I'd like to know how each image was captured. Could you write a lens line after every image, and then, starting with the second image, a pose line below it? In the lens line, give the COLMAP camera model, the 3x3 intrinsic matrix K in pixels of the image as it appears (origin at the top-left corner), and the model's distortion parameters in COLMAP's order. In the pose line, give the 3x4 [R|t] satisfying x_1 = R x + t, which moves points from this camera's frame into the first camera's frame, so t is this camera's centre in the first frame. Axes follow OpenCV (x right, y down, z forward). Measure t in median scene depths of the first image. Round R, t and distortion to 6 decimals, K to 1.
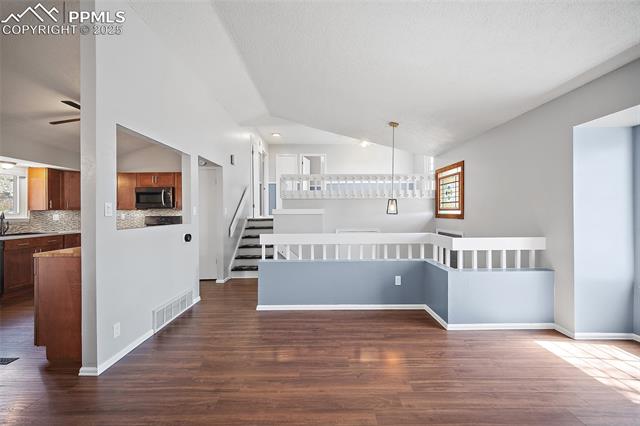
lens RADIAL K [[253.8, 0, 320.8], [0, 253.8, 211.5], [0, 0, 1]] dist [-0.001115, -0.000642]
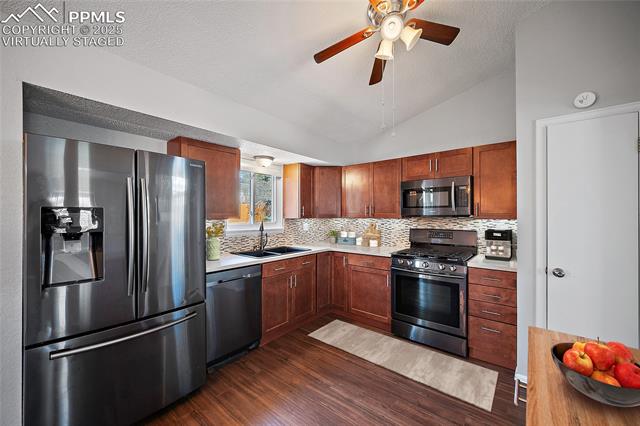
lens RADIAL K [[253.8, 0, 322.2], [0, 253.8, 216.0], [0, 0, 1]] dist [-0.001115, -0.000642]
pose [[0.773925, 0.005916, -0.633249, -0.550137], [-0.004044, 0.999982, 0.004399, -0.016455], [0.633264, -0.000843, 0.773935, 0.455690]]
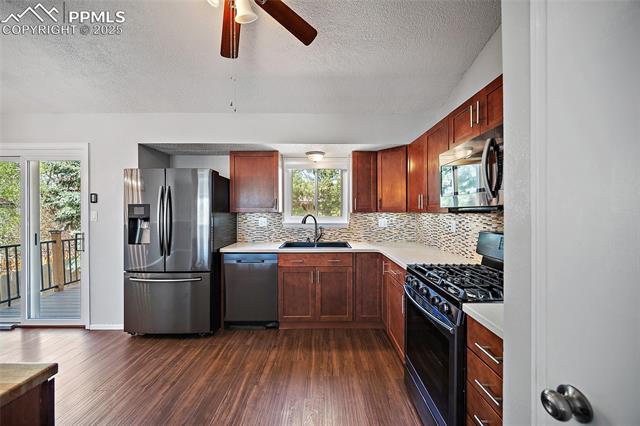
lens RADIAL K [[253.8, 0, 319.7], [0, 253.8, 210.1], [0, 0, 1]] dist [-0.001115, -0.000642]
pose [[-0.002444, 0.000865, -0.999997, -0.389695], [0.000324, 1.000000, 0.000864, -0.013059], [0.999997, -0.000322, -0.002445, 0.917040]]
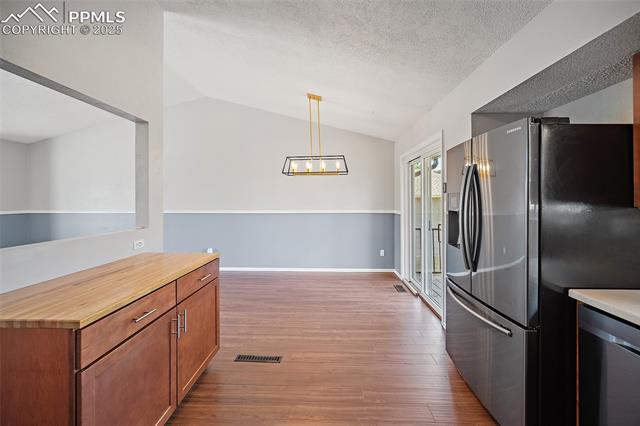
lens RADIAL K [[253.8, 0, 320.3], [0, 253.8, 207.7], [0, 0, 1]] dist [-0.001115, -0.000642]
pose [[-0.999583, 0.001364, 0.028846, -0.773391], [0.001965, 0.999781, 0.020816, -0.011158], [-0.028811, 0.020864, -0.999367, 0.949339]]
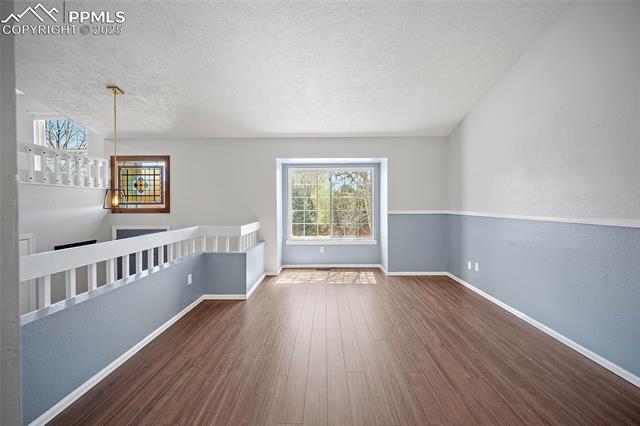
lens RADIAL K [[253.8, 0, 319.9], [0, 253.8, 207.0], [0, 0, 1]] dist [-0.001115, -0.000642]
pose [[0.015717, -0.003700, 0.999870, -0.450603], [-0.000504, 0.999993, 0.003708, 0.002302], [-0.999876, -0.000563, 0.015715, 0.366084]]
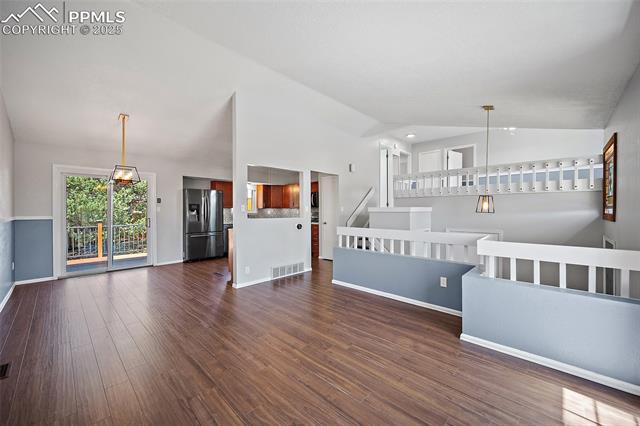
lens RADIAL K [[253.8, 0, 321.5], [0, 253.8, 211.4], [0, 0, 1]] dist [-0.001115, -0.000642]
pose [[0.722898, 0.007949, -0.690909, 0.456896], [-0.001202, 0.999947, 0.010247, -0.002525], [0.690953, -0.006577, 0.722869, -0.006173]]
